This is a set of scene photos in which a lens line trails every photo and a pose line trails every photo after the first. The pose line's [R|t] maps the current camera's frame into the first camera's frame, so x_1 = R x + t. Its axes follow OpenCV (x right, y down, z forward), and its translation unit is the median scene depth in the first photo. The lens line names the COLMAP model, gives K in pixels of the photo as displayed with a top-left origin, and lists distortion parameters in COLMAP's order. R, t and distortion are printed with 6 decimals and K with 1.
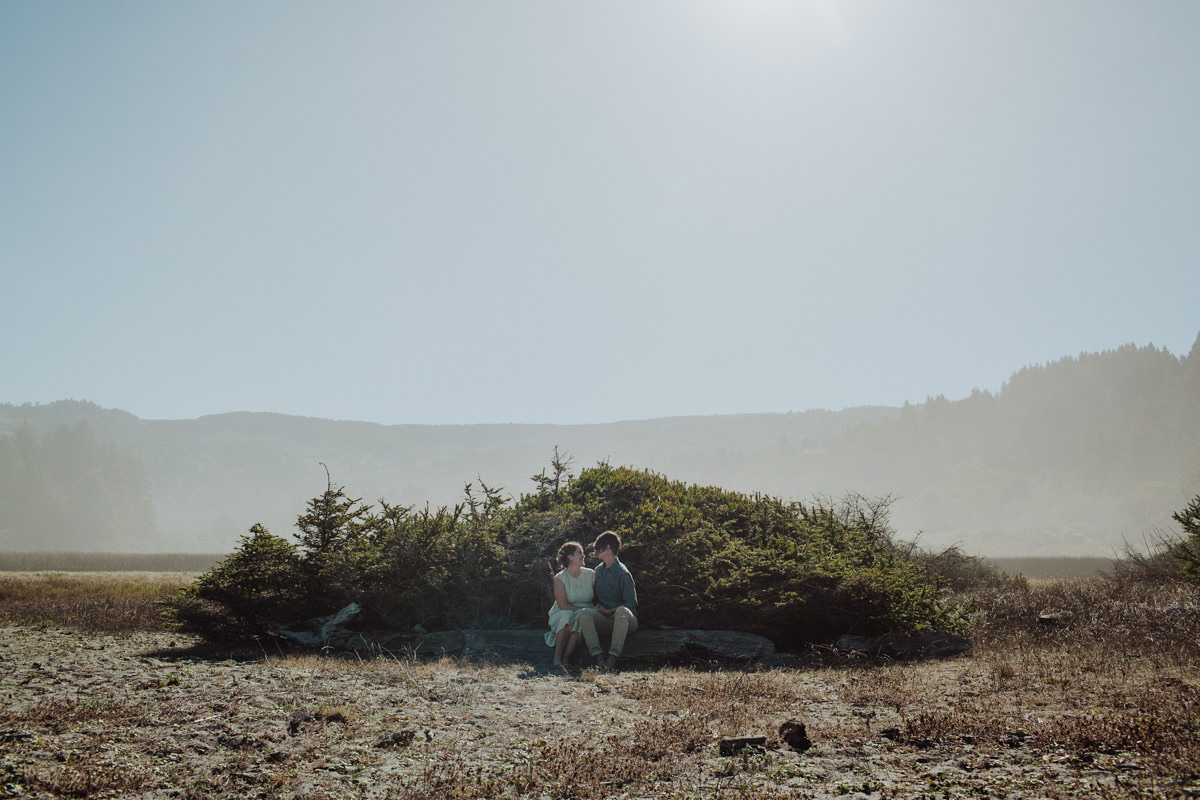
lens RADIAL K [[1104.4, 0, 600.0], [0, 1104.4, 400.0], [0, 0, 1]] dist [-0.112944, 0.137914]
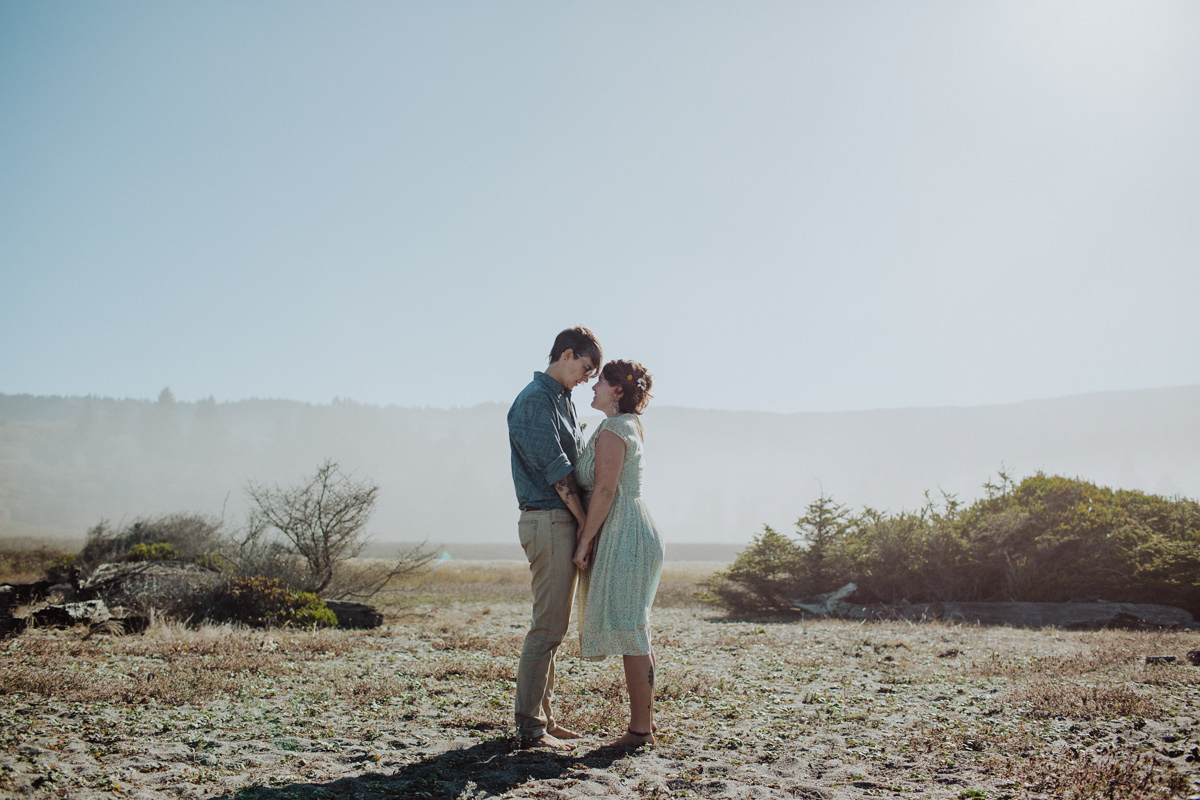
lens RADIAL K [[1104.4, 0, 600.0], [0, 1104.4, 400.0], [0, 0, 1]] dist [-0.112944, 0.137914]
pose [[0.936232, -0.044301, -0.348578, -0.034890], [0.048139, 0.998838, 0.002351, -0.057398], [0.348068, -0.018981, 0.937277, -0.365879]]
